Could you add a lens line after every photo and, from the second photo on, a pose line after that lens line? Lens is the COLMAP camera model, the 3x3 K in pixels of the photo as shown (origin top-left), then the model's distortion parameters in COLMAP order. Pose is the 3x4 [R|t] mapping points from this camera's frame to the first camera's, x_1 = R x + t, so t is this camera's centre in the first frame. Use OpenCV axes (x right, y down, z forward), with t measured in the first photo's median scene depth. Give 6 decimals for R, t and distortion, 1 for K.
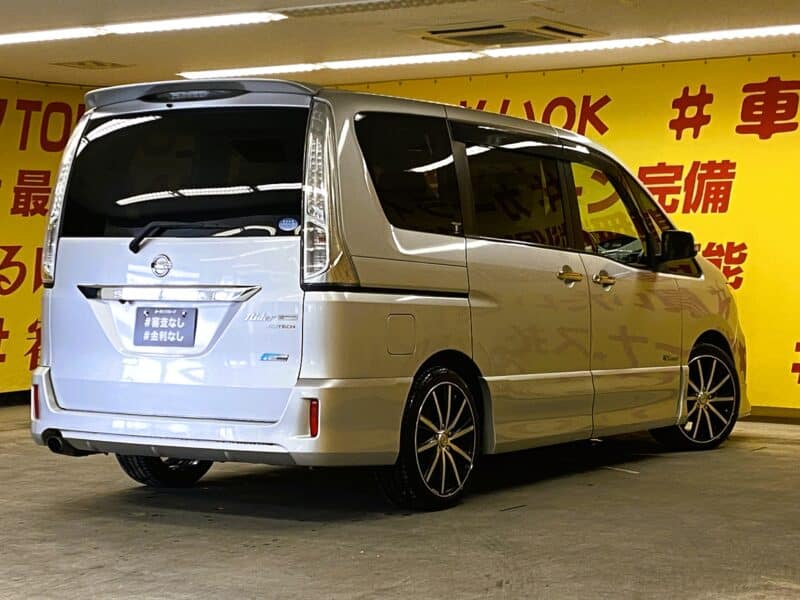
lens RADIAL K [[1765.7, 0, 400.0], [0, 1765.7, 300.0], [0, 0, 1]] dist [0.096889, 0.219222]
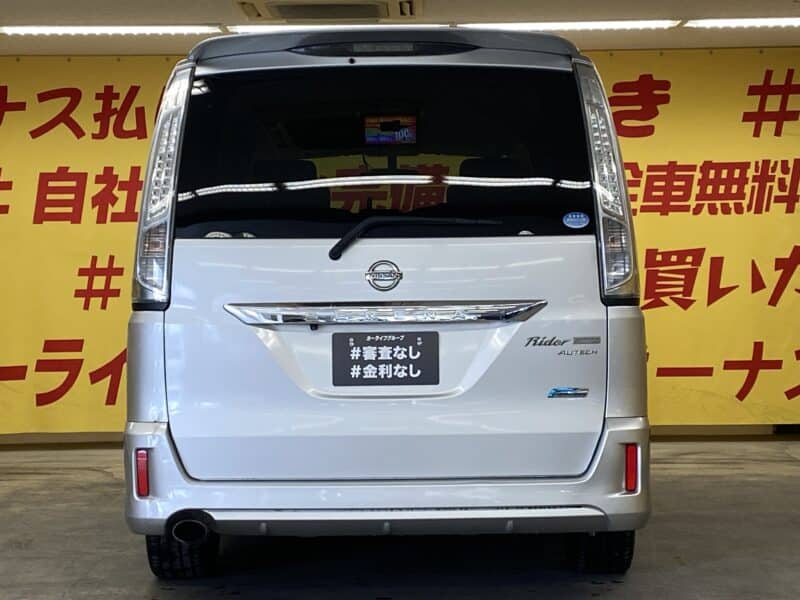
lens RADIAL K [[1765.7, 0, 400.0], [0, 1765.7, 300.0], [0, 0, 1]] dist [0.096889, 0.219222]
pose [[0.842296, -0.012929, 0.538861, -0.332832], [0.021564, 0.999720, -0.009720, -0.001286], [-0.538584, 0.019807, 0.842339, 0.237895]]
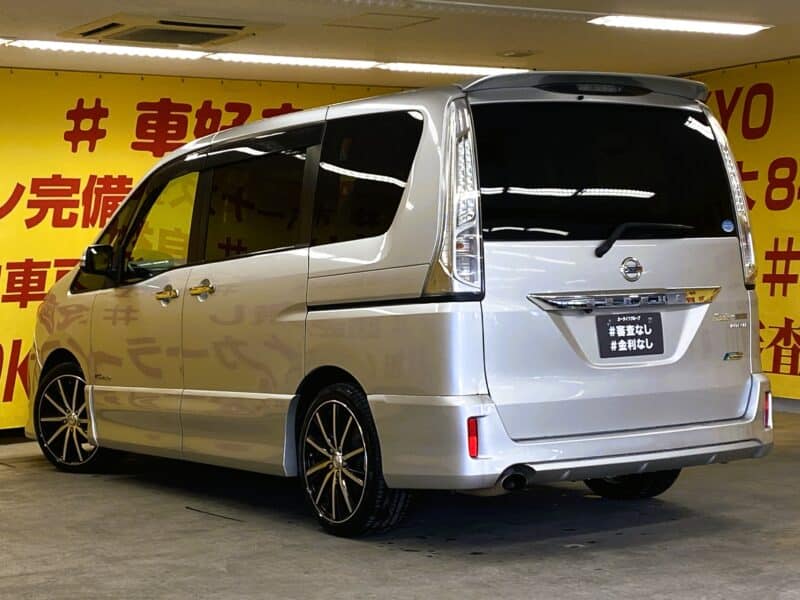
lens RADIAL K [[1675.2, 0, 400.0], [0, 1675.2, 300.0], [0, 0, 1]] dist [0.033452, 0.305444]
pose [[0.398223, -0.026536, 0.916905, -0.630775], [0.043235, 0.999014, 0.010134, -0.011137], [-0.916269, 0.035607, 0.398977, 0.479911]]
